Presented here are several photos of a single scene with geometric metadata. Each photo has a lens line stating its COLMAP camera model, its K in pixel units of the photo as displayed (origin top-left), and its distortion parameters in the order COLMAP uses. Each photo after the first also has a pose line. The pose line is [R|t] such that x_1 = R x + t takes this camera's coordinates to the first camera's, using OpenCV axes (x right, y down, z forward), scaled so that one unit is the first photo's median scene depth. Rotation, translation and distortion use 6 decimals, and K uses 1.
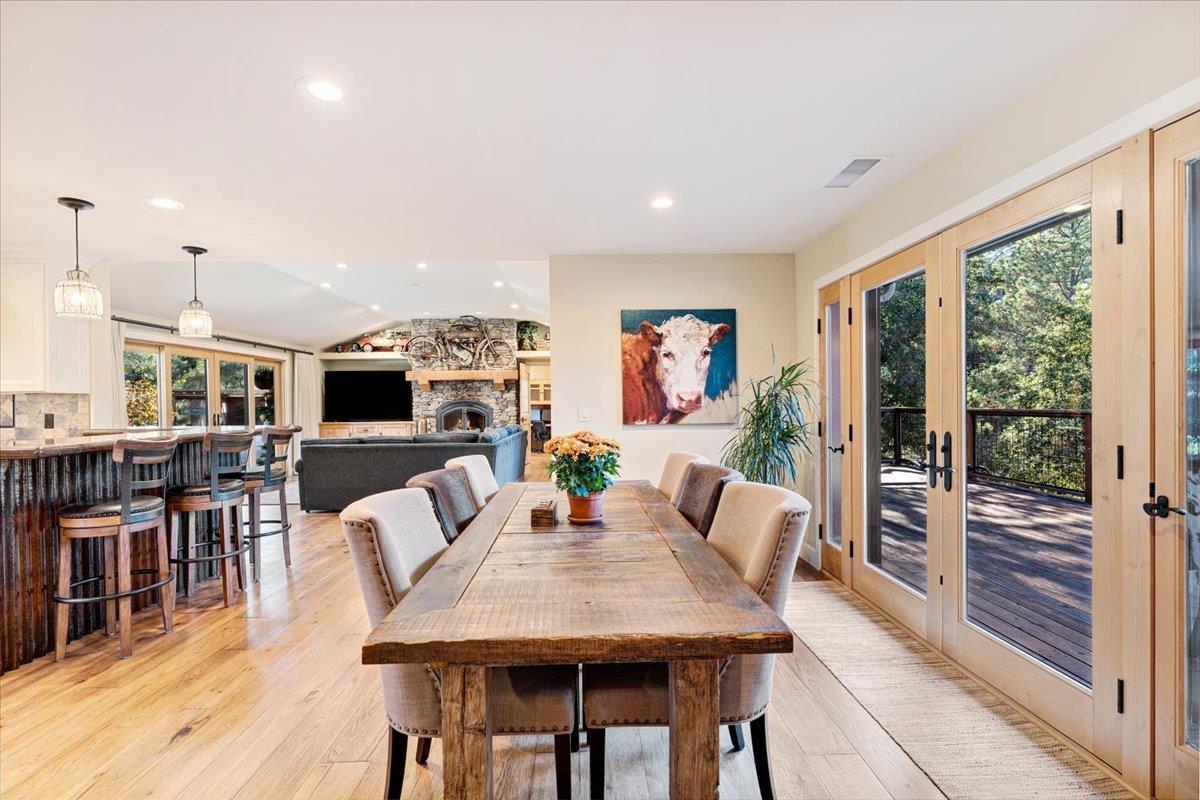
lens RADIAL K [[546.2, 0, 604.4], [0, 546.2, 409.9], [0, 0, 1]] dist [0.000031, -0.000532]
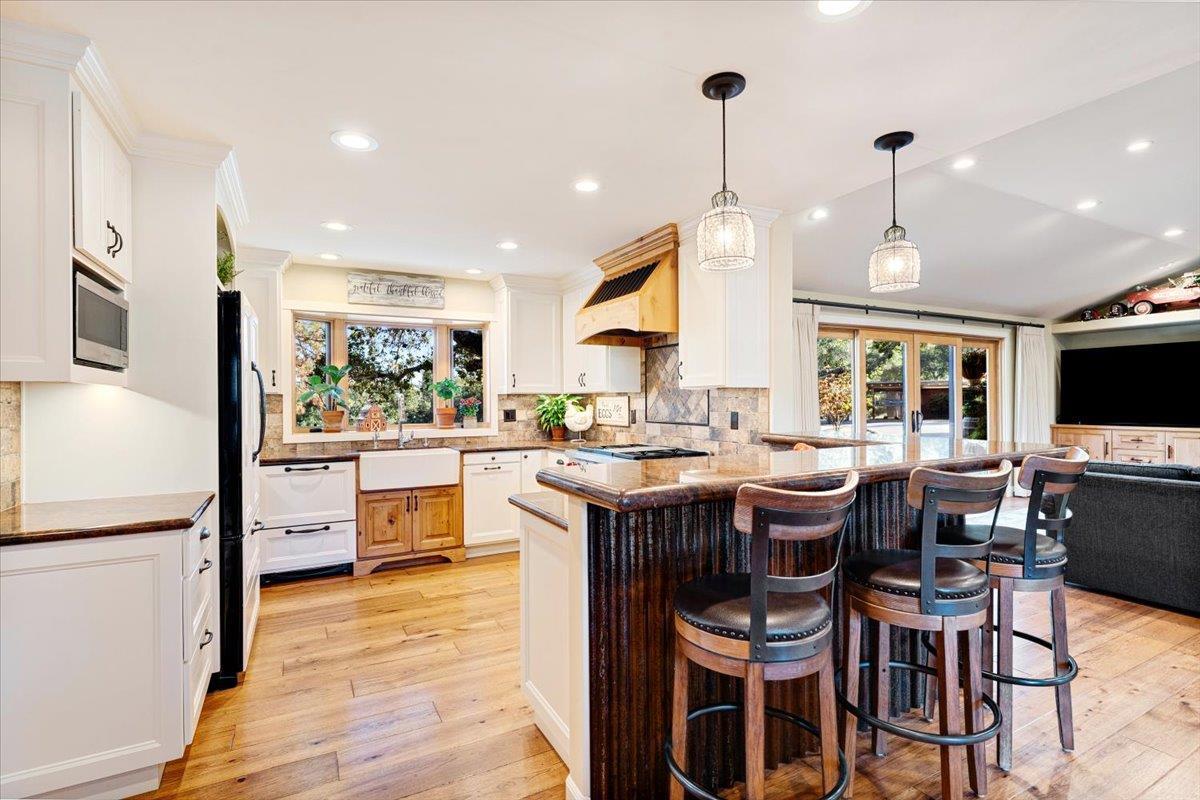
lens RADIAL K [[564.6, 0, 592.1], [0, 564.6, 398.7], [0, 0, 1]] dist [0.000137, -0.000270]
pose [[0.426941, 0.005295, -0.904264, -0.322116], [-0.009953, 0.999950, 0.001156, -0.012228], [0.904225, 0.008507, 0.426972, 0.428196]]
